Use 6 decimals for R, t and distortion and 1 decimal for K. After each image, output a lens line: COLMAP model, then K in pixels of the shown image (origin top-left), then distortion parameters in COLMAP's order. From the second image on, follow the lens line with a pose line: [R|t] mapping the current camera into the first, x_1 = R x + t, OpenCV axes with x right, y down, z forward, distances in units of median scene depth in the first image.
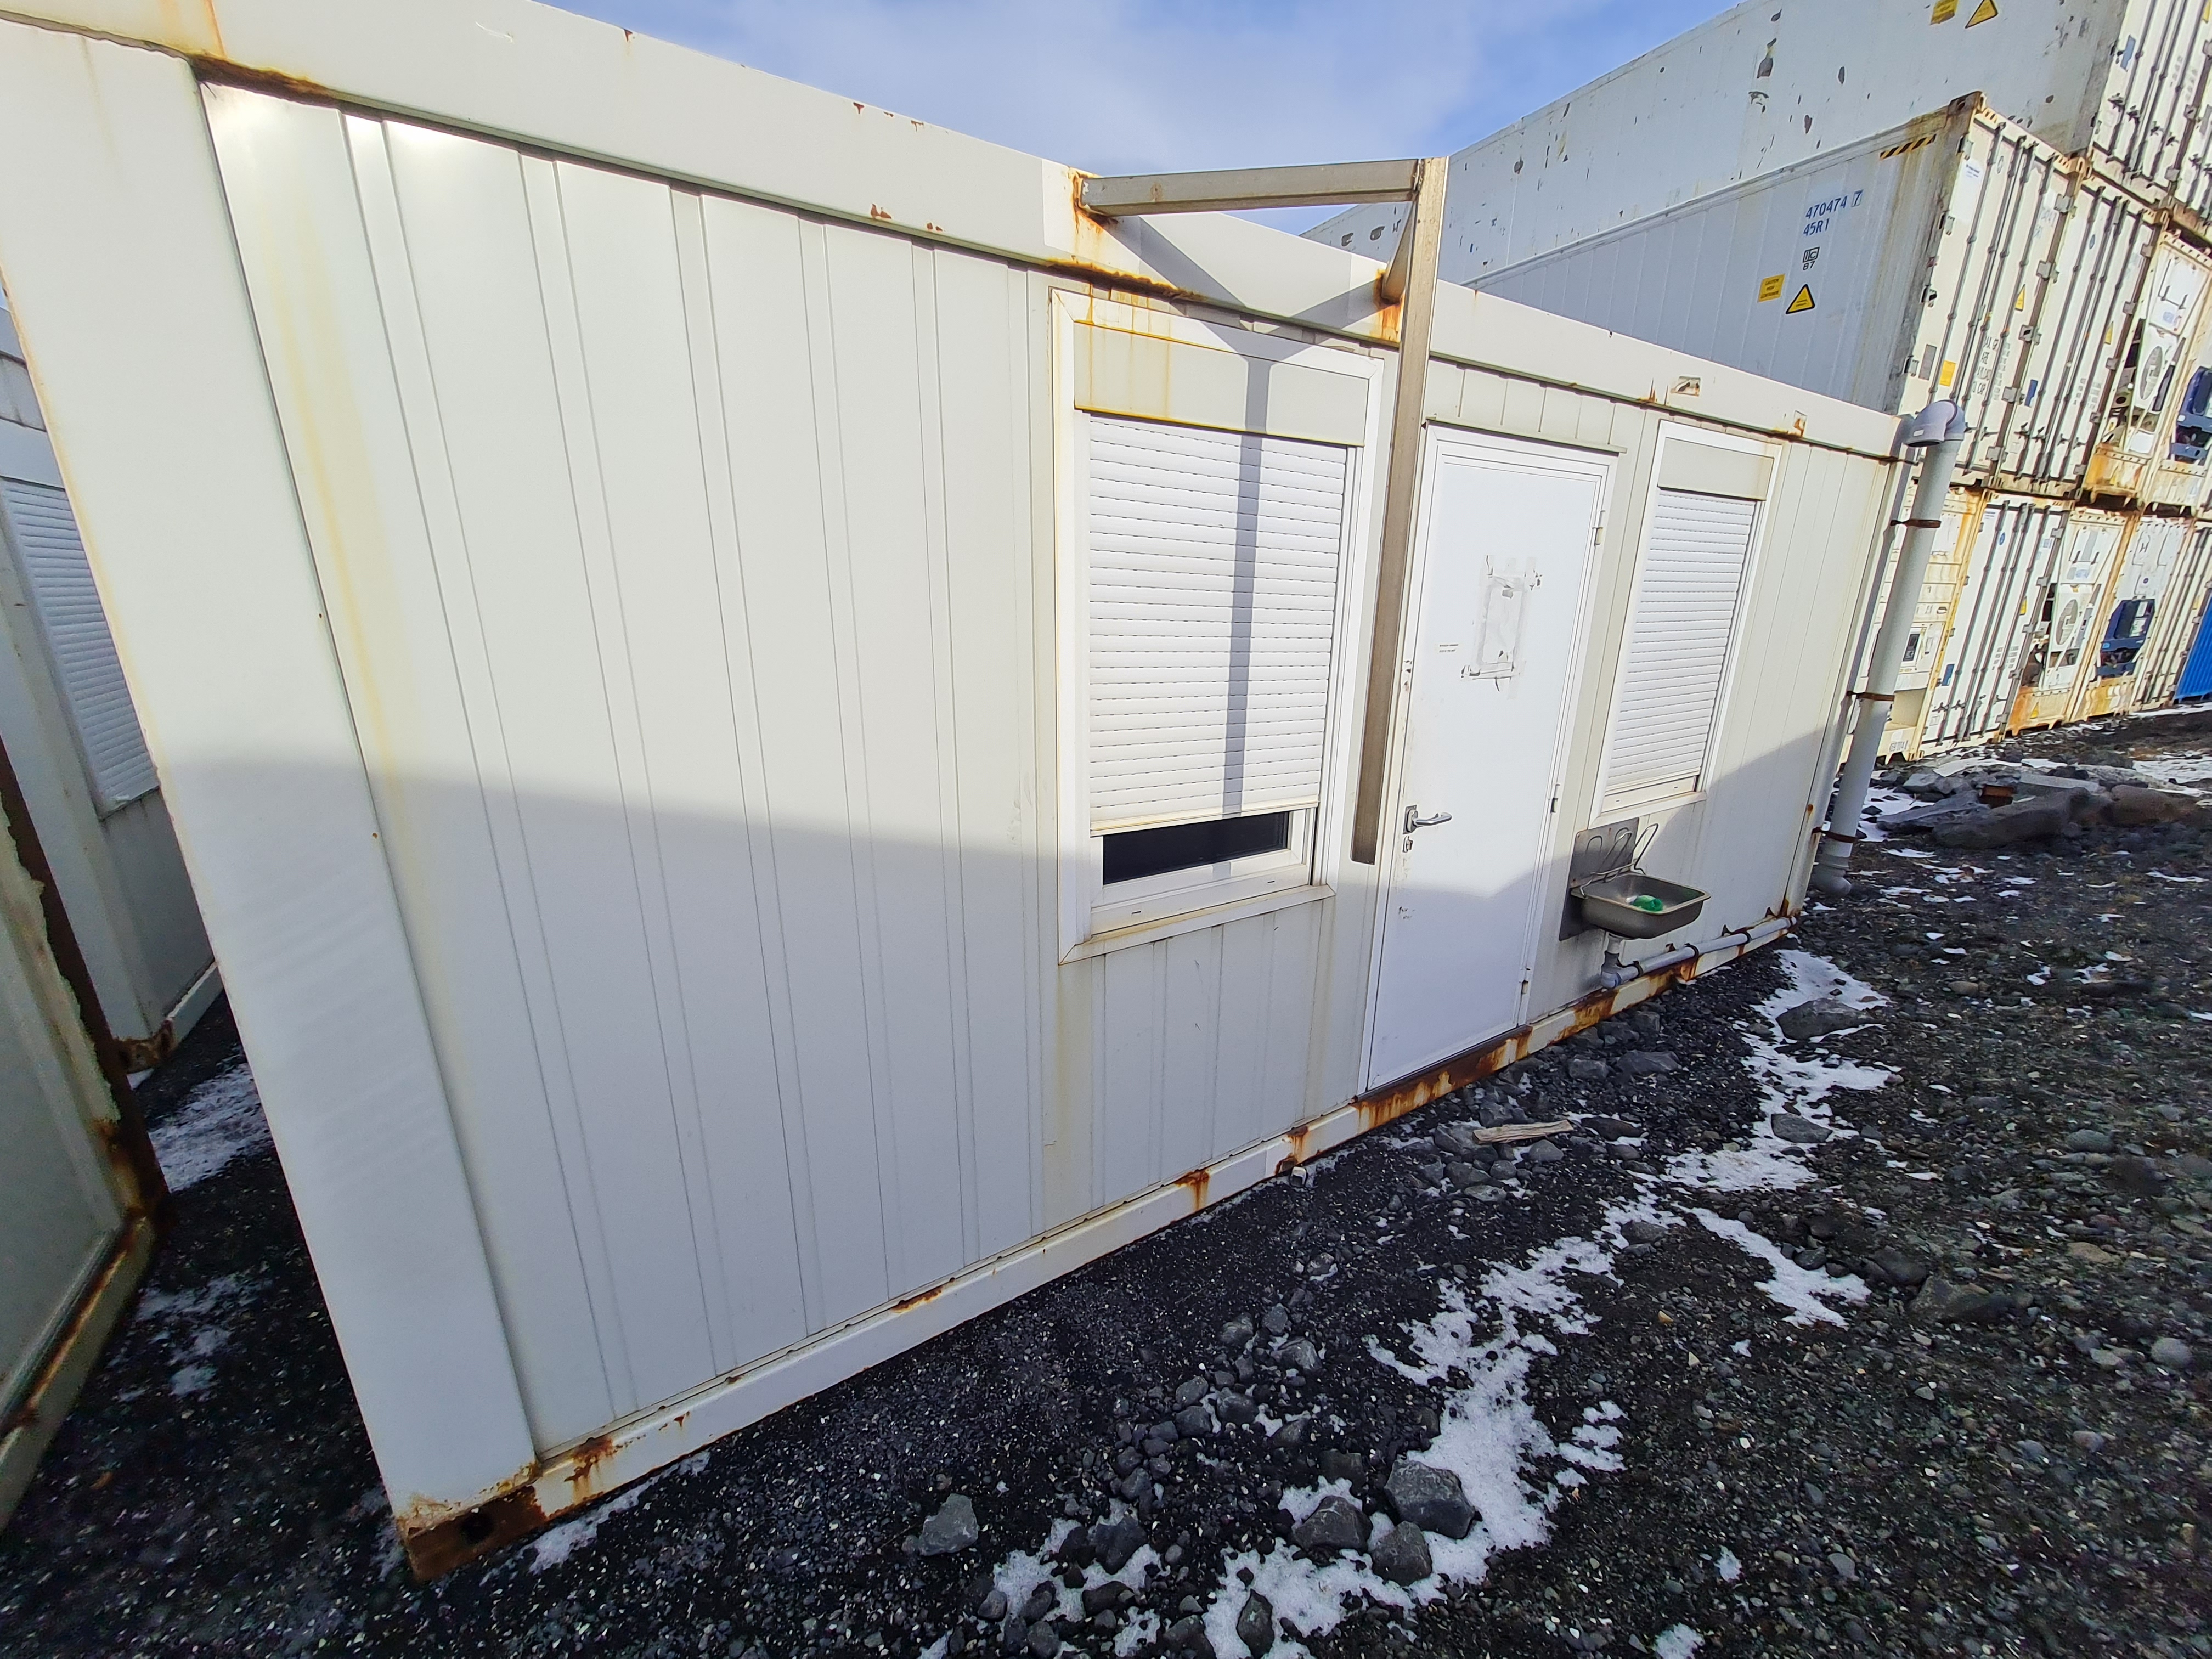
lens RADIAL K [[863.0, 0, 1111.0], [0, 863.0, 834.8], [0, 0, 1]] dist [-0.000610, -0.000008]
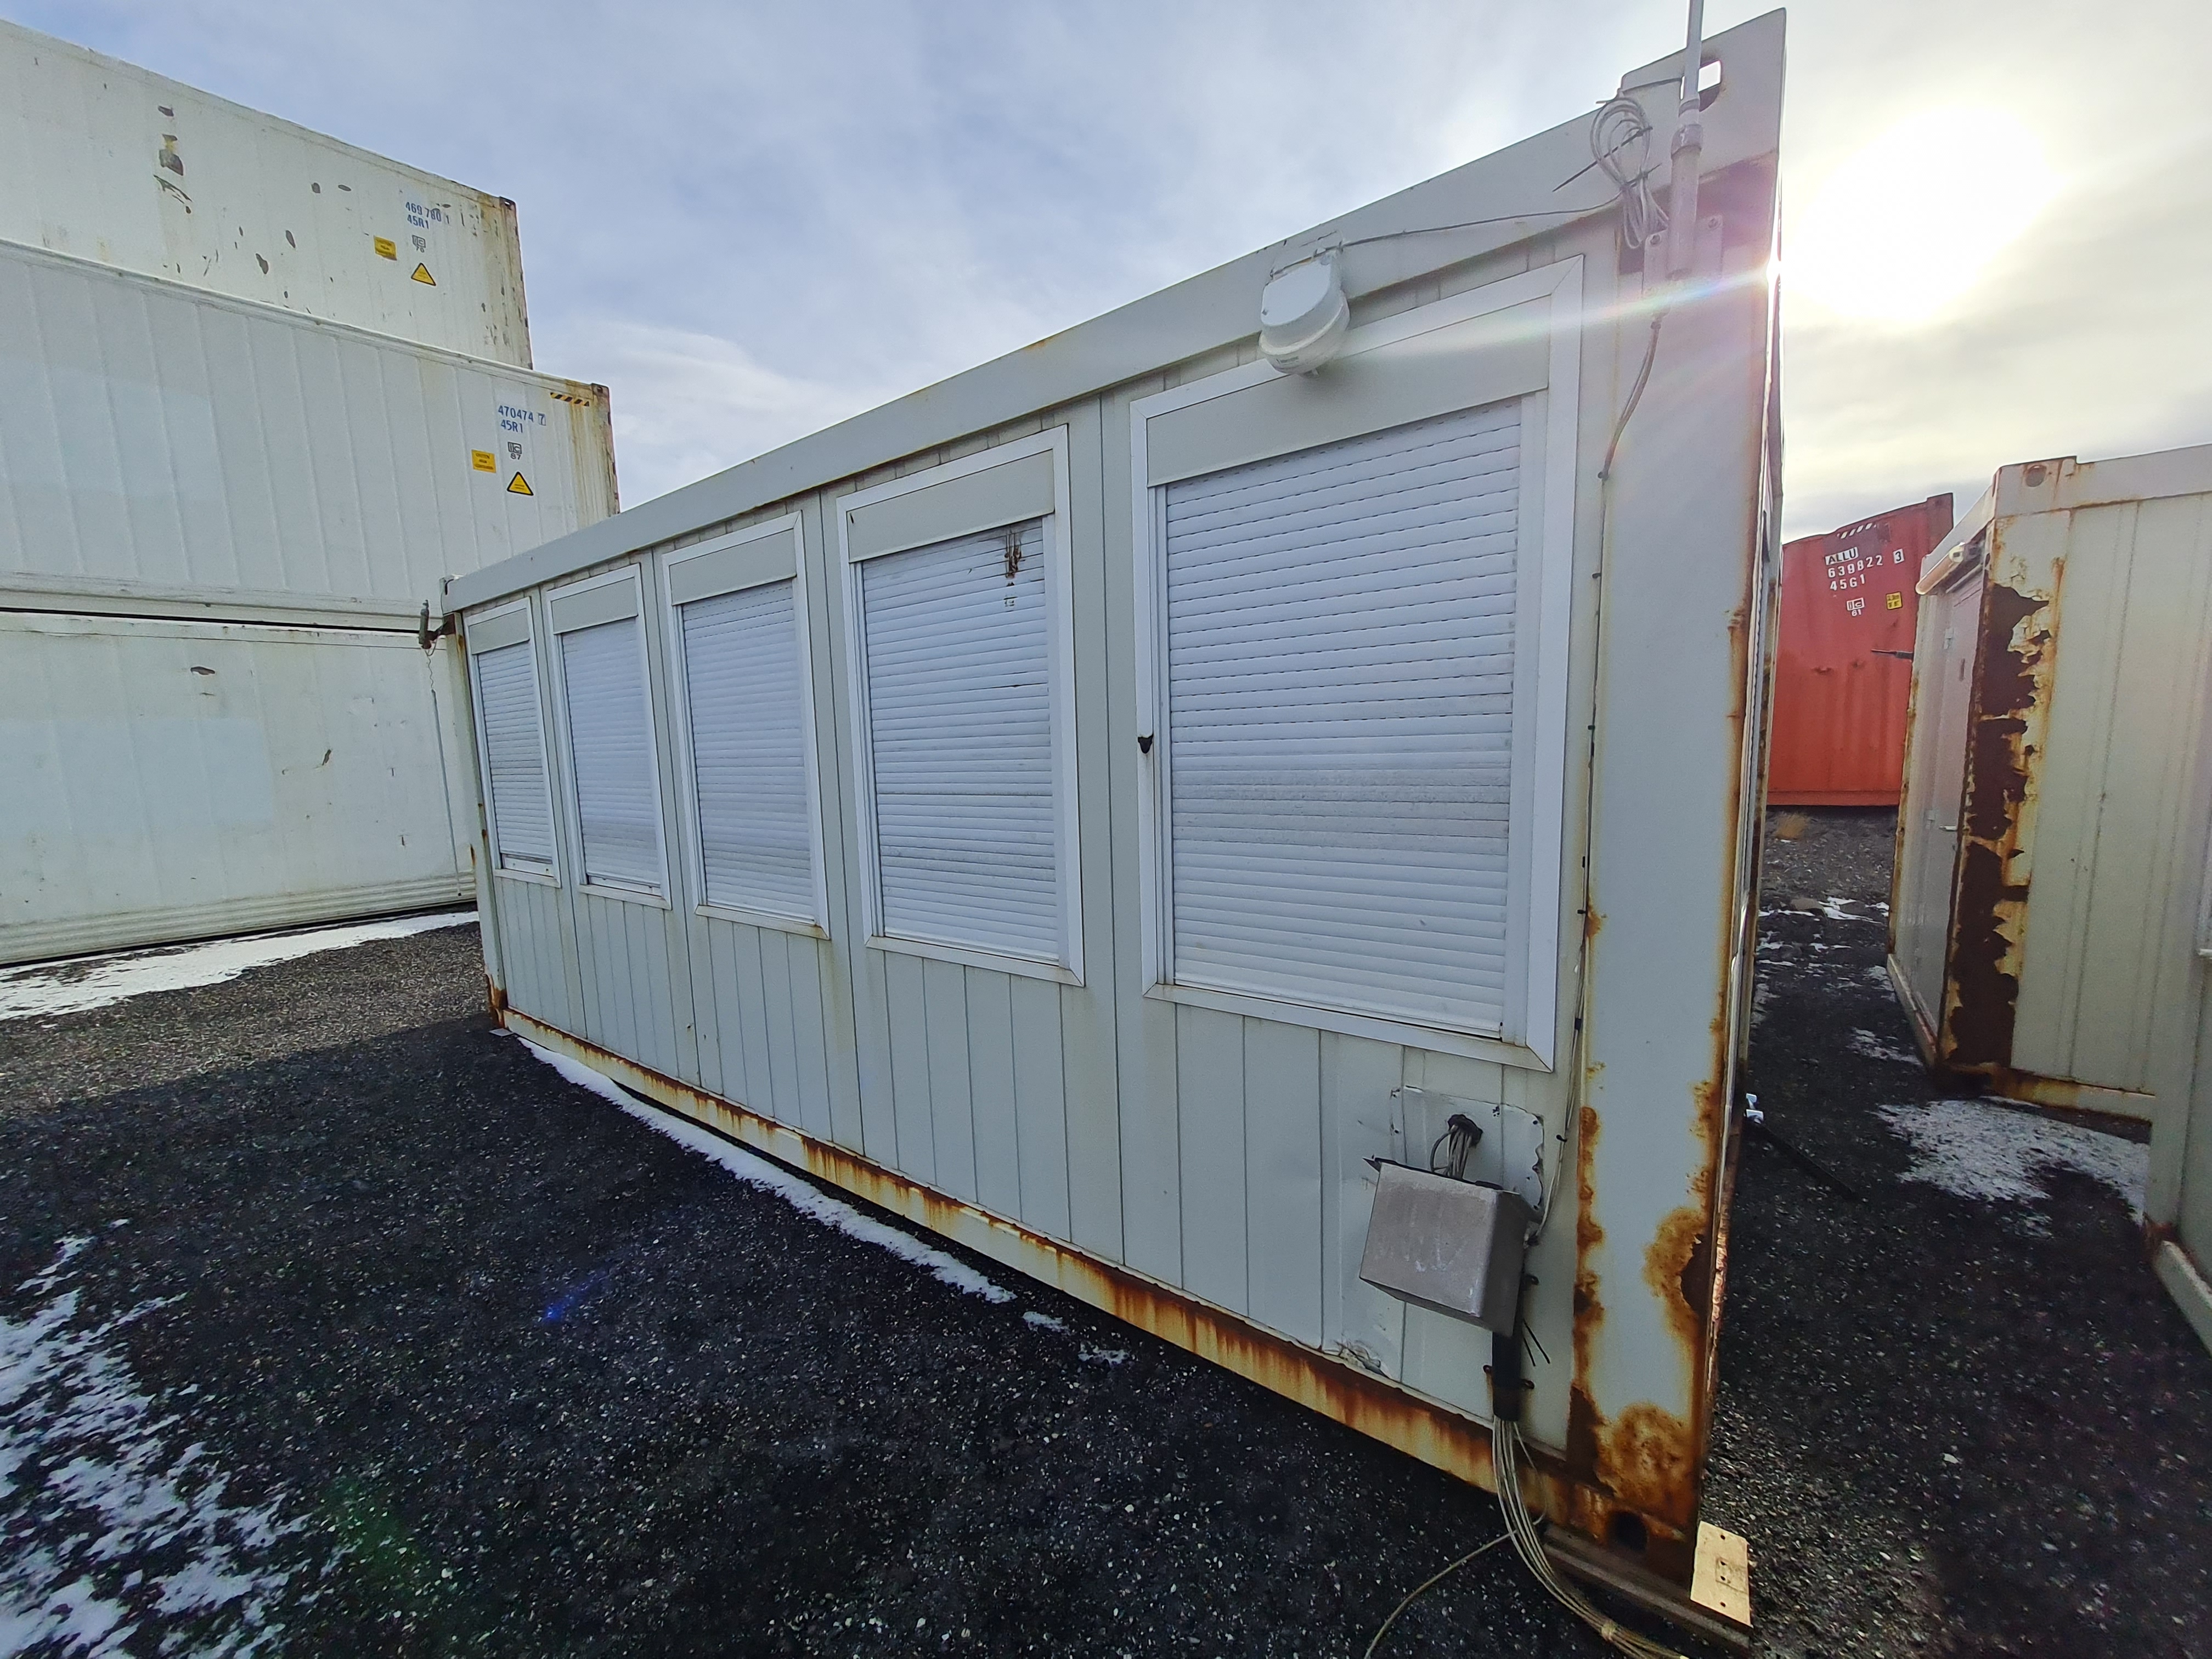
lens RADIAL K [[863.0, 0, 1108.0], [0, 863.0, 831.0], [0, 0, 1]] dist [-0.000610, -0.000008]
pose [[-0.344282, -0.116098, 0.931660, -0.606063], [0.291040, 0.930245, 0.223472, -0.220758], [-0.892617, 0.348088, -0.286477, 0.801618]]
